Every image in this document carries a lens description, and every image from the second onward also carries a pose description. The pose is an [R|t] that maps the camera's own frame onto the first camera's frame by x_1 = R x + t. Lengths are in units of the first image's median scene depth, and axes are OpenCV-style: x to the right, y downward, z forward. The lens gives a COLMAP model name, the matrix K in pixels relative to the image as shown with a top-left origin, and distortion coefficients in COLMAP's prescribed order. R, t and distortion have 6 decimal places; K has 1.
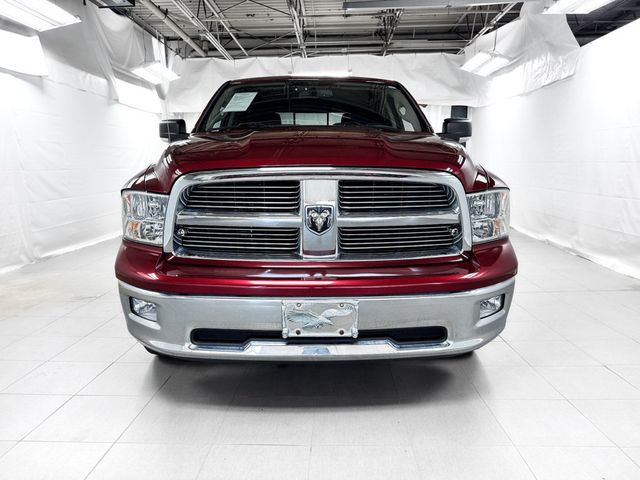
lens RADIAL K [[456.9, 0, 320.0], [0, 456.9, 240.0], [0, 0, 1]] dist [0.025318, -0.002219]
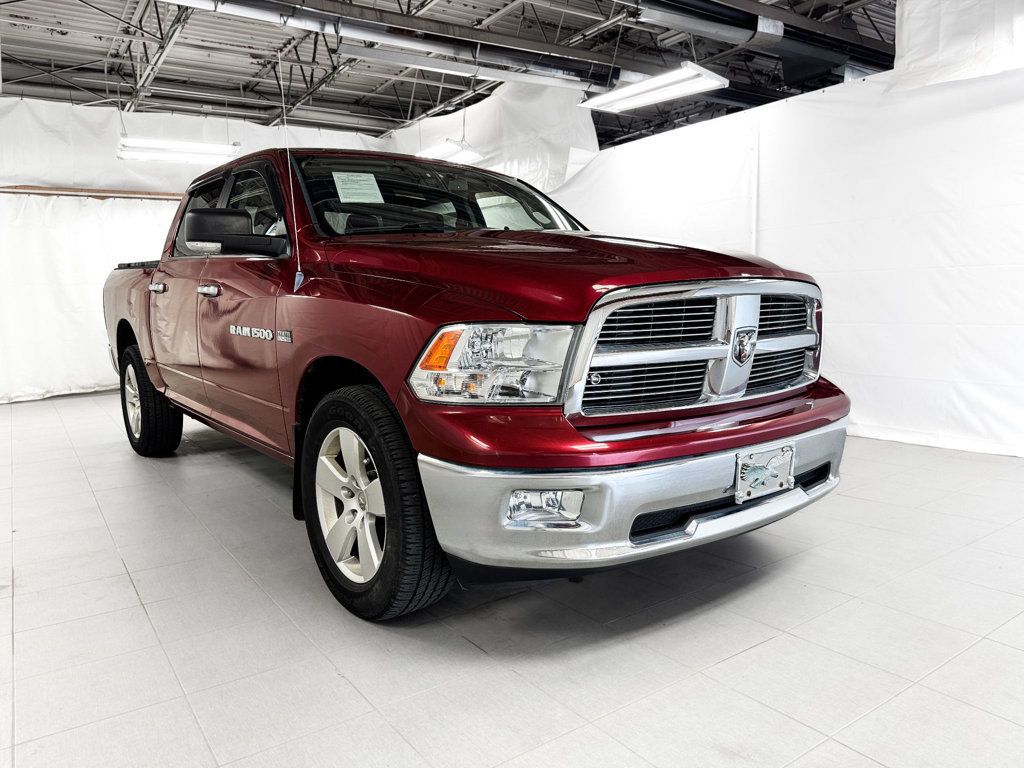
lens RADIAL K [[731.0, 0, 512.0], [0, 731.0, 384.0], [0, 0, 1]] dist [0.025318, -0.002219]
pose [[0.810156, -0.087742, 0.579611, -0.948384], [0.120388, 0.992563, -0.018018, -0.005180], [-0.573720, 0.084376, 0.814694, 0.187183]]
